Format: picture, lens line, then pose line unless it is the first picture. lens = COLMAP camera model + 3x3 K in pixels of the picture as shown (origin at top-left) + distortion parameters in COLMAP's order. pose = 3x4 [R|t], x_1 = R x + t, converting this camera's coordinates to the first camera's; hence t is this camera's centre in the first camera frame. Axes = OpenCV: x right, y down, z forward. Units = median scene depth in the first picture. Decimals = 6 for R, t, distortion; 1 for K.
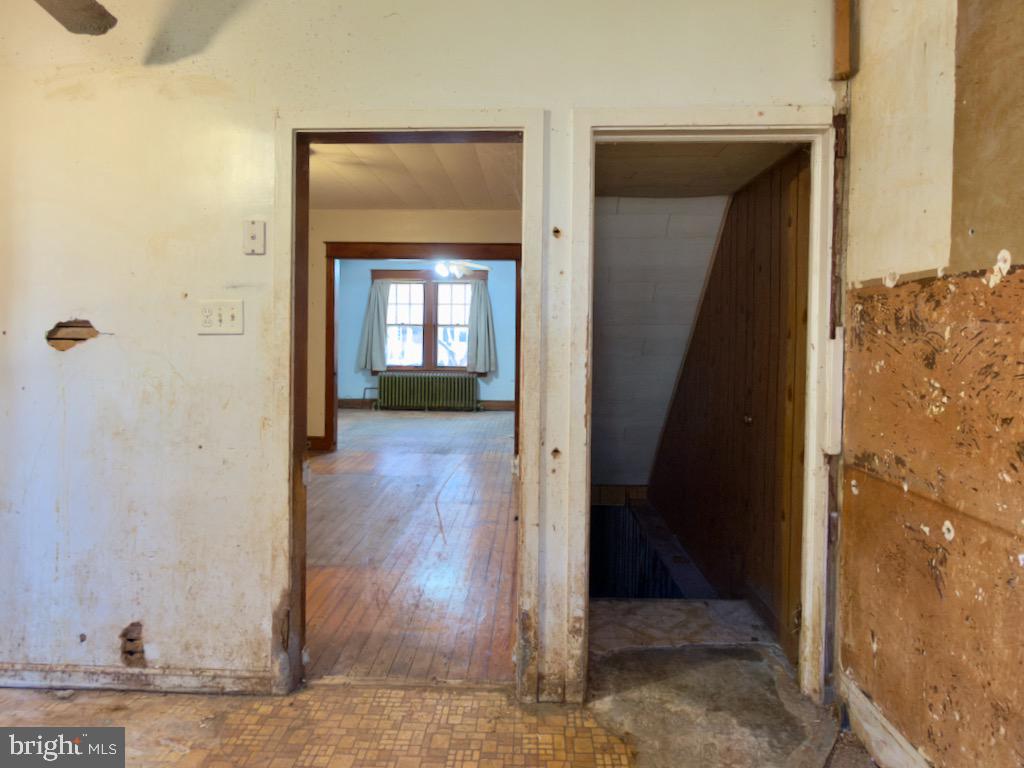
lens RADIAL K [[614.6, 0, 511.2], [0, 614.6, 346.1], [0, 0, 1]] dist [-0.000066, 0.001682]
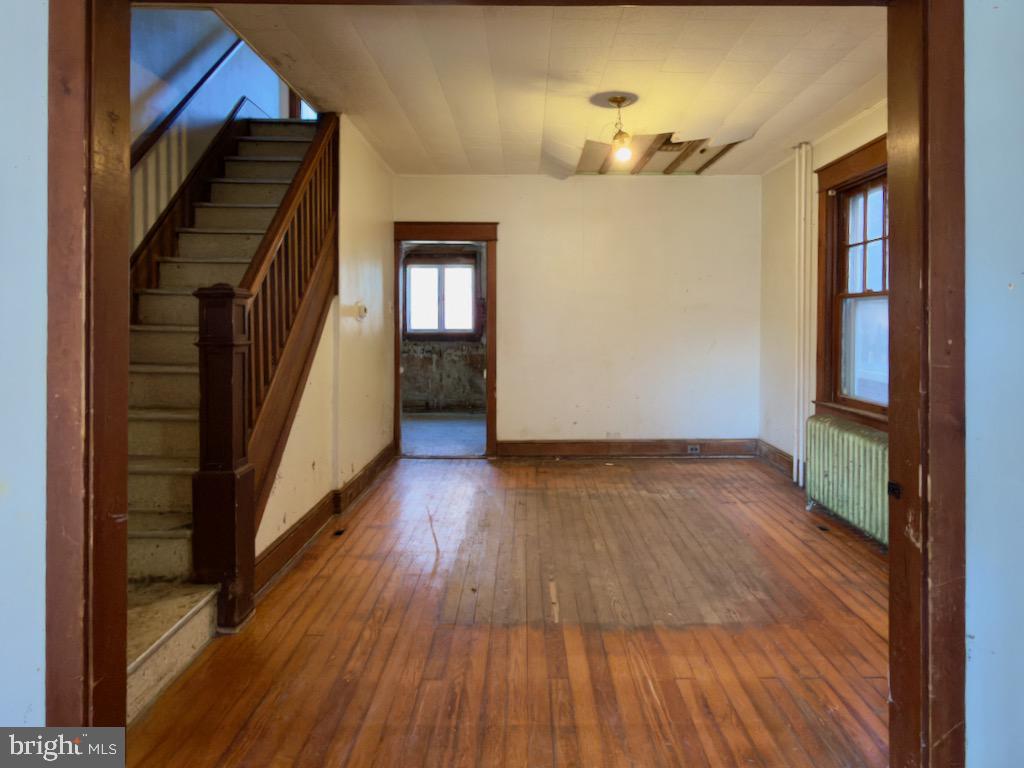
lens RADIAL K [[644.7, 0, 533.2], [0, 644.7, 317.5], [0, 0, 1]] dist [-0.003569, -0.001555]
pose [[-0.998785, -0.013859, -0.047284, -0.414944], [-0.014545, 0.999794, 0.014190, -0.066670], [0.047078, 0.014861, -0.998781, 3.754488]]
